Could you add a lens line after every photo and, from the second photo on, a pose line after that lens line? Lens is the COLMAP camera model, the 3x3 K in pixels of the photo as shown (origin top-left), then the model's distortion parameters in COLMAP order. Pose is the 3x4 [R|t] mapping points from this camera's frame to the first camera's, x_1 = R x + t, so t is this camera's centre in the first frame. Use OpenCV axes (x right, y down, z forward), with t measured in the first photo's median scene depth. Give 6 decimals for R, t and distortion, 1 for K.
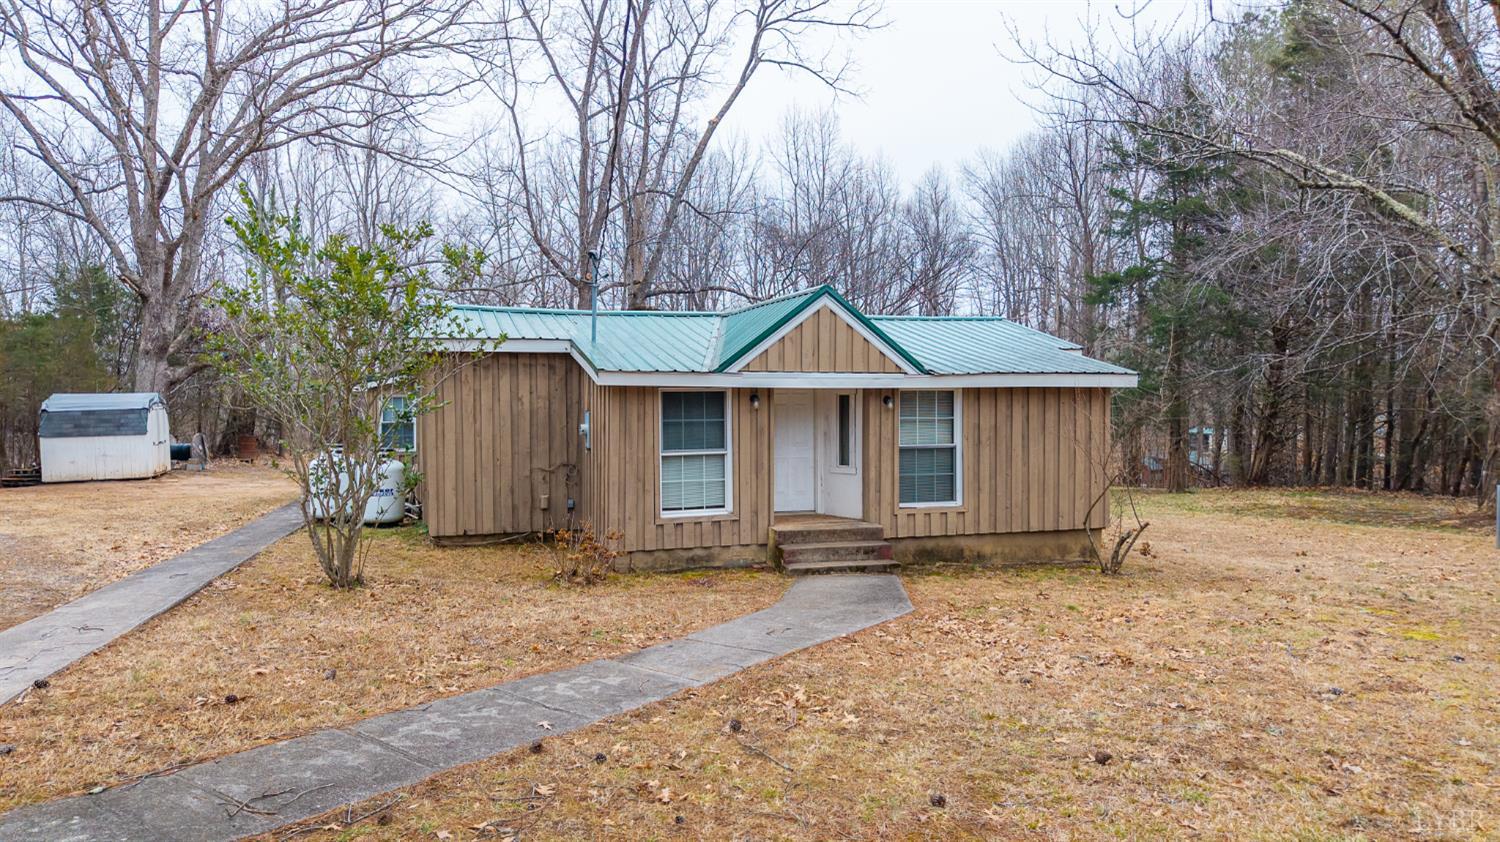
lens RADIAL K [[1011.5, 0, 750.0], [0, 1011.5, 421.0], [0, 0, 1]] dist [0.044285, -0.000097]
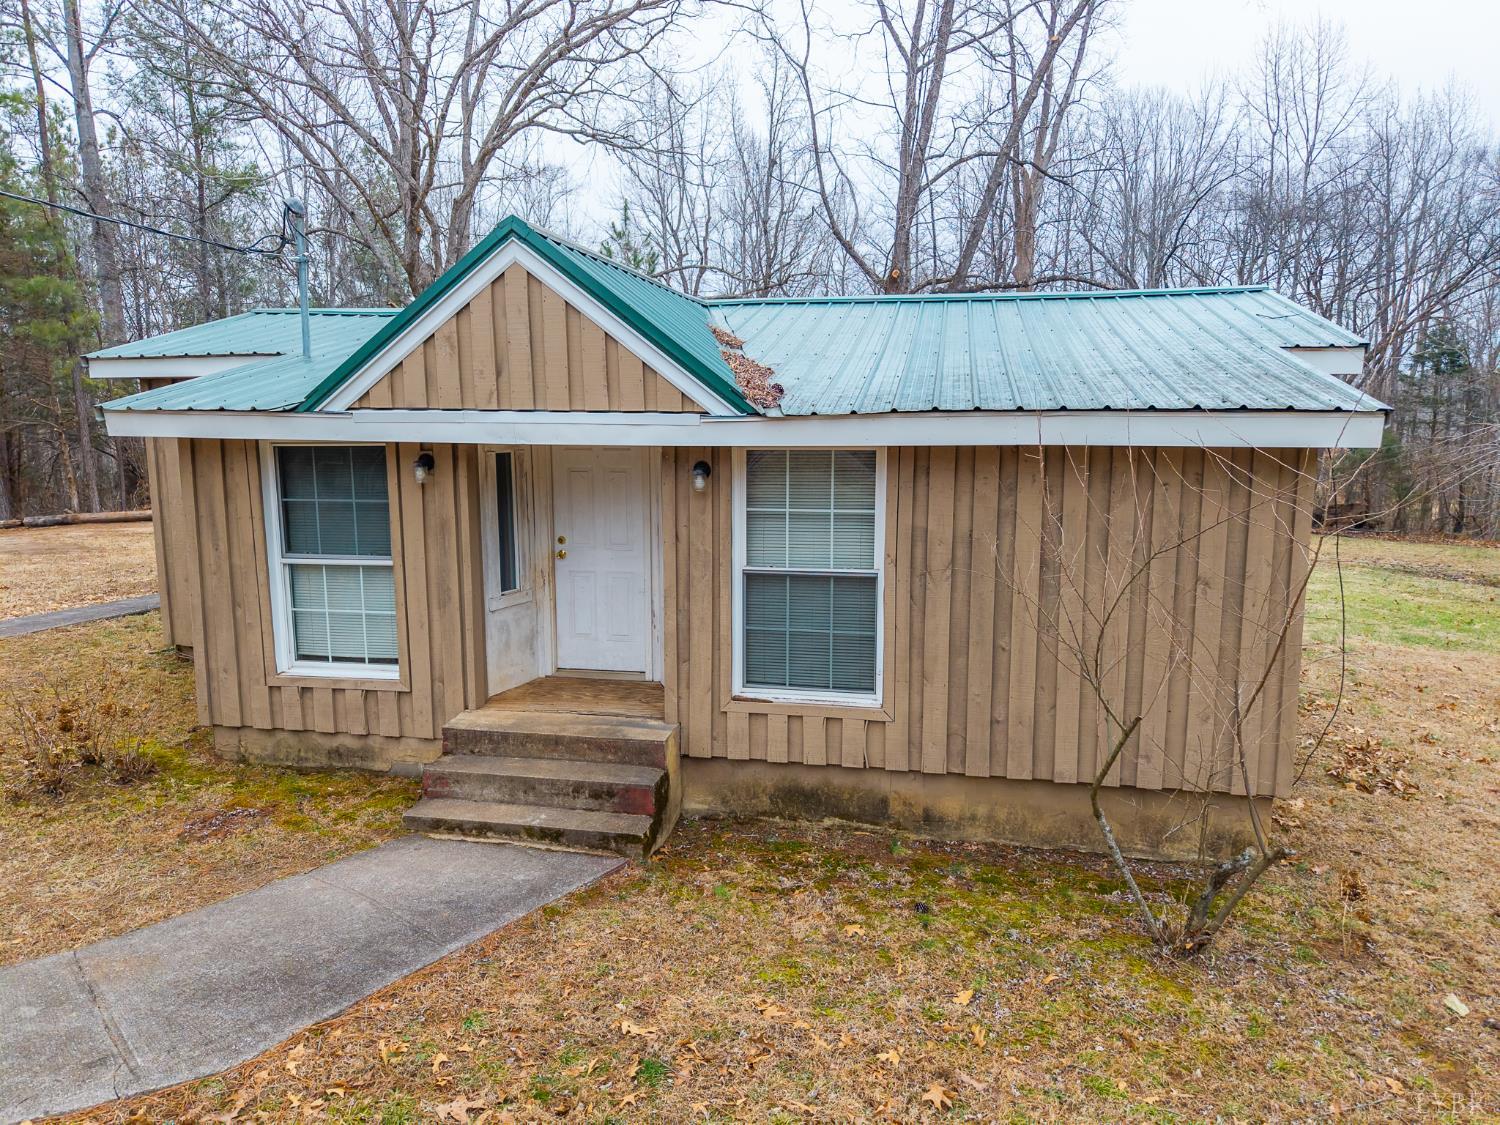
lens RADIAL K [[1013.6, 0, 750.0], [0, 1013.6, 562.5], [0, 0, 1]] dist [0.047688, -0.000290]
pose [[0.884908, 0.072537, -0.460082, 0.361356], [-0.017823, 0.992349, 0.122175, -0.034913], [0.465424, -0.099914, 0.879430, 0.580997]]
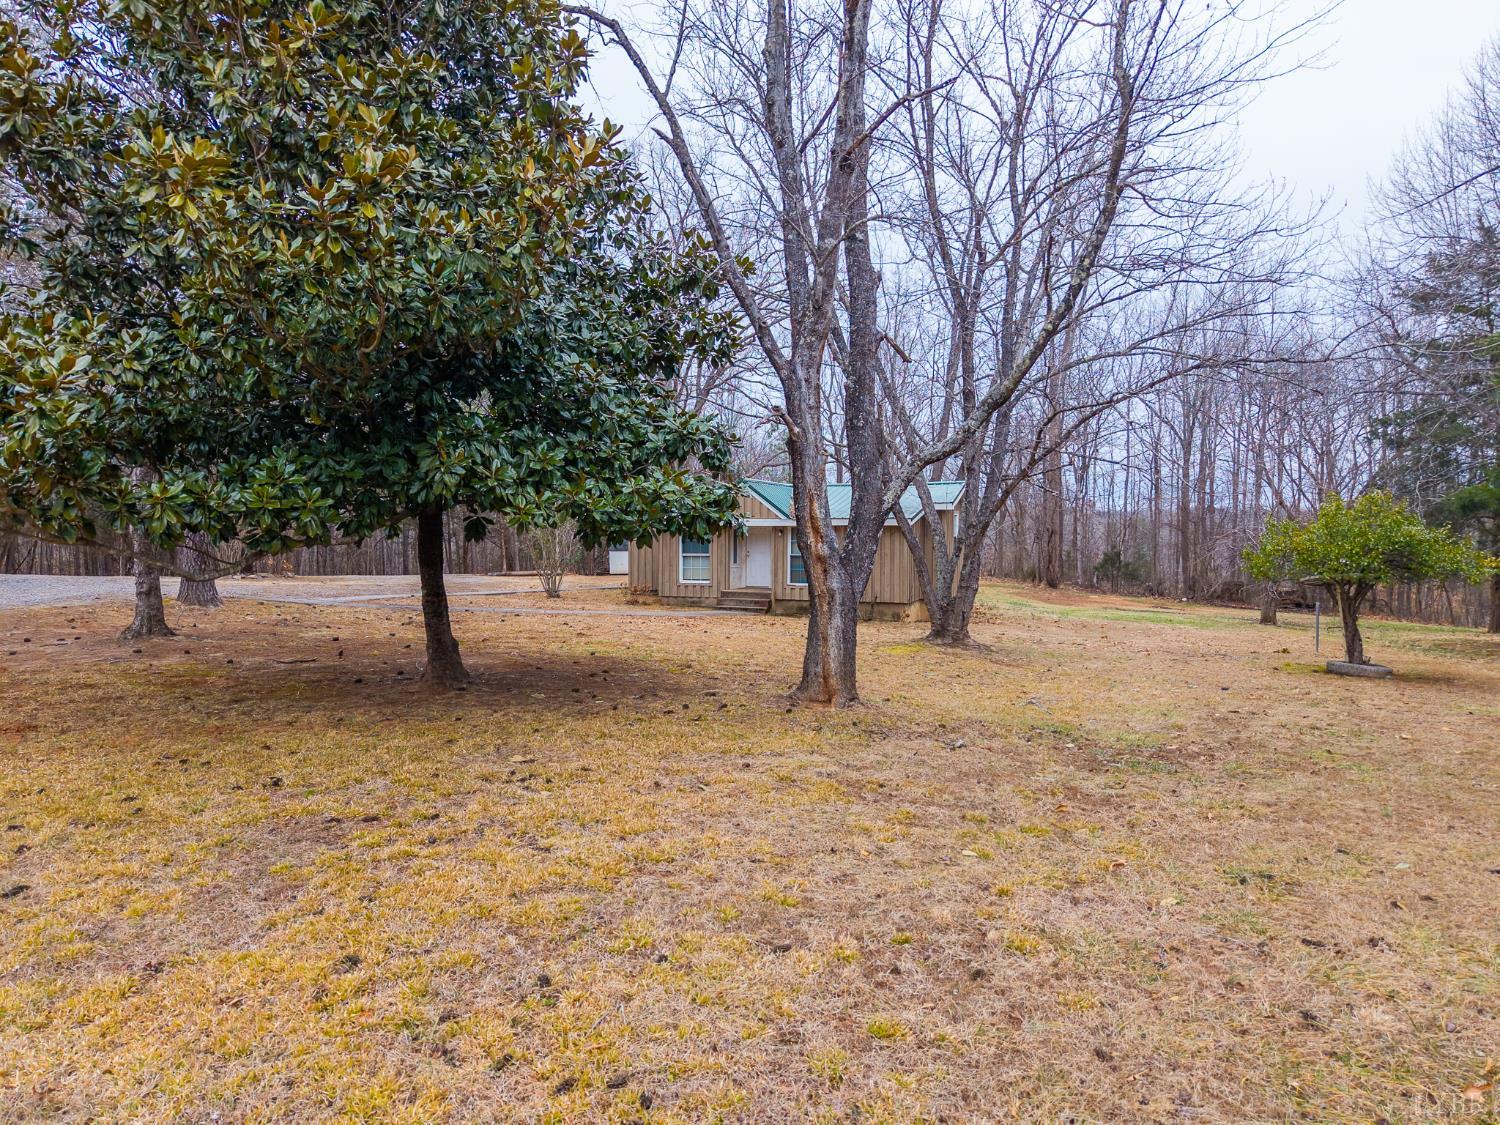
lens RADIAL K [[1016.8, 0, 750.0], [0, 1016.8, 562.5], [0, 0, 1]] dist [0.008570, -0.004206]
pose [[0.788719, 0.032789, -0.613879, 1.314351], [-0.025385, 0.999462, 0.020768, 0.000676], [0.614230, -0.000796, 0.789127, -0.644646]]
